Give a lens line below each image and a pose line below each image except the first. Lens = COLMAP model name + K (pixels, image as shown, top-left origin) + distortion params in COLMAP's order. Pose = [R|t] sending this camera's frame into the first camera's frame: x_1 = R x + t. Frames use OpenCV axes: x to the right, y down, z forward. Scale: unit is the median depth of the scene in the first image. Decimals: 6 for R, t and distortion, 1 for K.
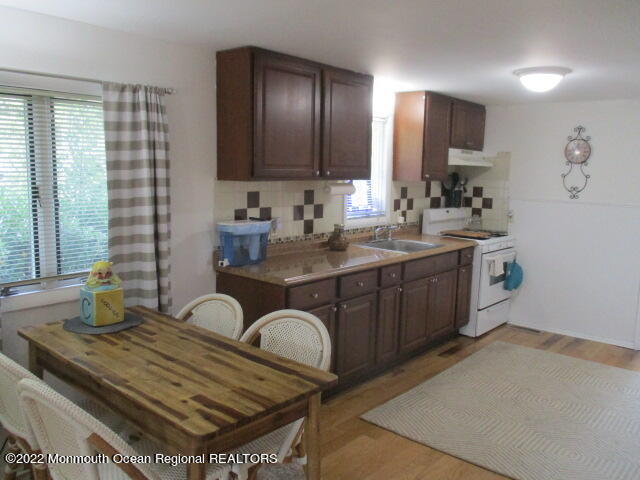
lens RADIAL K [[539.1, 0, 319.5], [0, 539.1, 241.9], [0, 0, 1]] dist [-0.036759, 0.012752]
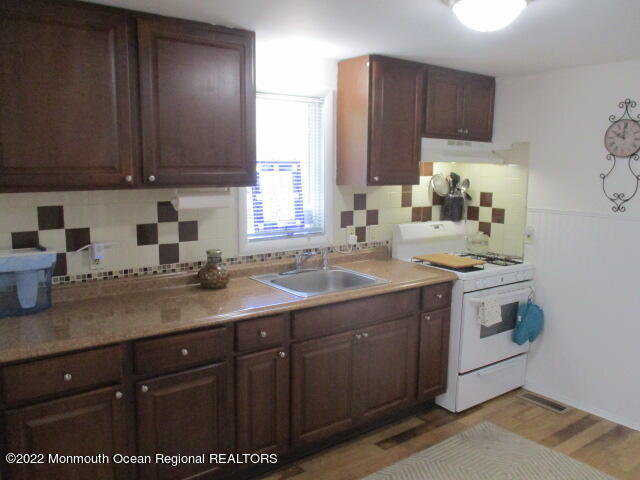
lens RADIAL K [[539.1, 0, 320.3], [0, 539.1, 240.7], [0, 0, 1]] dist [-0.036759, 0.012752]
pose [[0.977288, 0.015708, -0.211334, 0.266941], [-0.016237, 0.999868, -0.000766, -0.039692], [0.211294, 0.004180, 0.977414, 0.297712]]
